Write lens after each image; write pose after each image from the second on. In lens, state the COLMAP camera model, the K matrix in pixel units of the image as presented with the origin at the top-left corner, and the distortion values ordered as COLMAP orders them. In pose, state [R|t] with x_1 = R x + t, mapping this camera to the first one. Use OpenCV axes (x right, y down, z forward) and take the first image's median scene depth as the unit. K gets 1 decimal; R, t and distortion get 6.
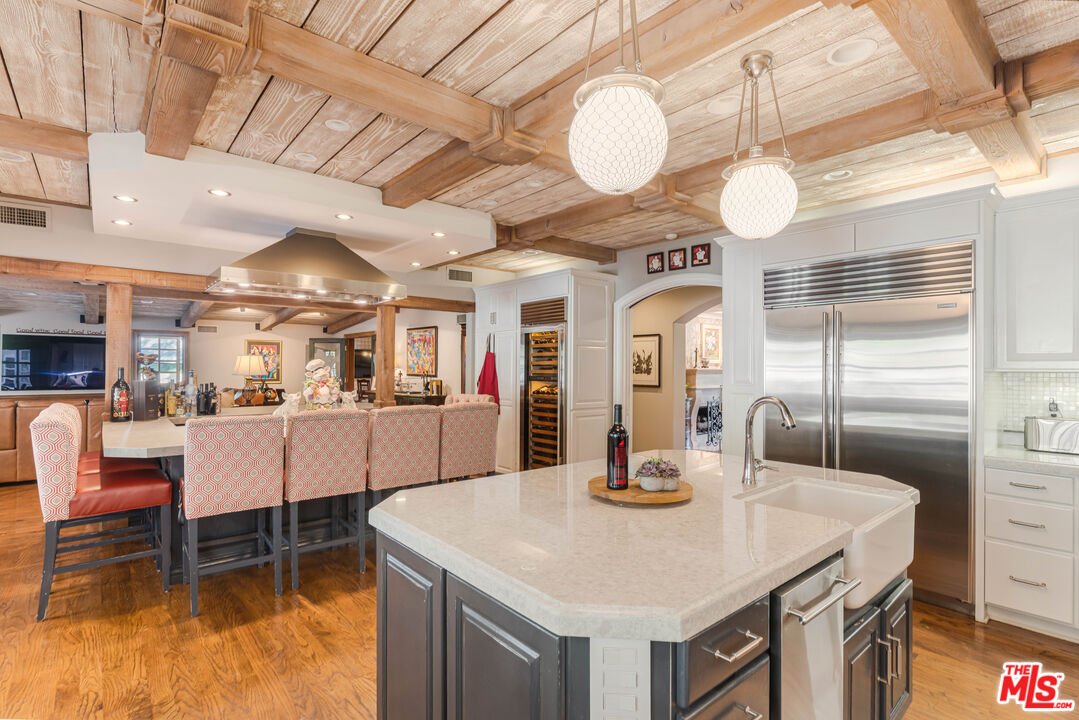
lens RADIAL K [[518.9, 0, 539.5], [0, 518.9, 360.0], [0, 0, 1]] dist [-0.003852, -0.000006]
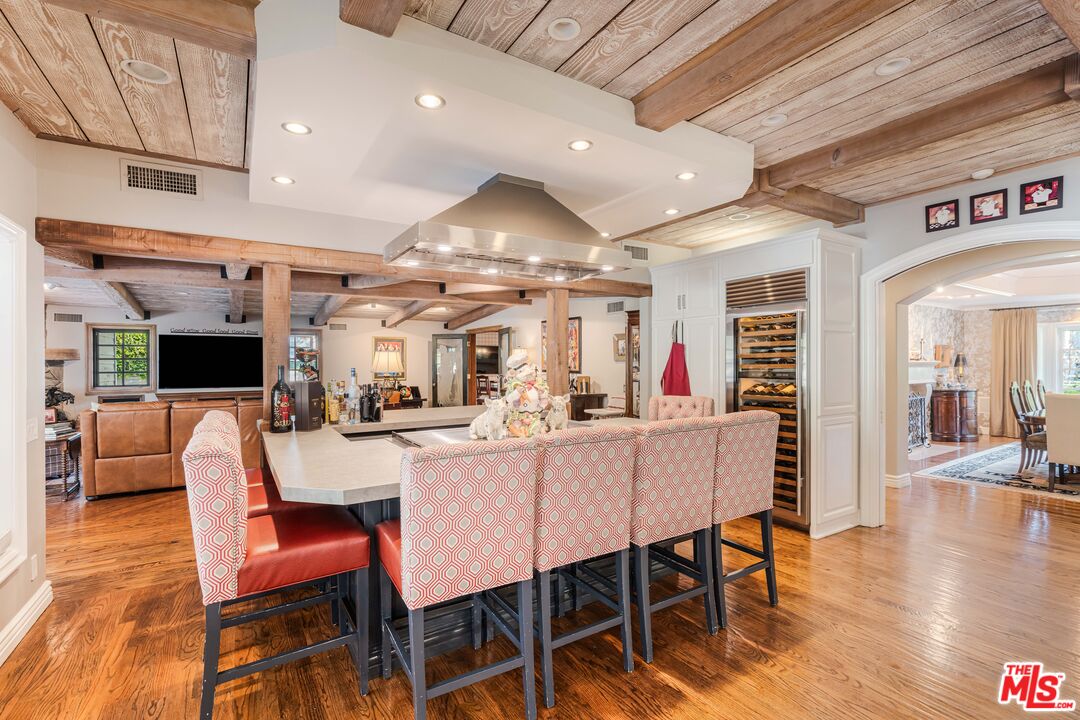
lens RADIAL K [[486.7, 0, 540.0], [0, 486.7, 360.0], [0, 0, 1]] dist [-0.000328, 0.000428]
pose [[0.989361, -0.009589, -0.145167, -0.263615], [0.010967, 0.999902, 0.008693, 0.002943], [0.145070, -0.010192, 0.989369, 0.269601]]
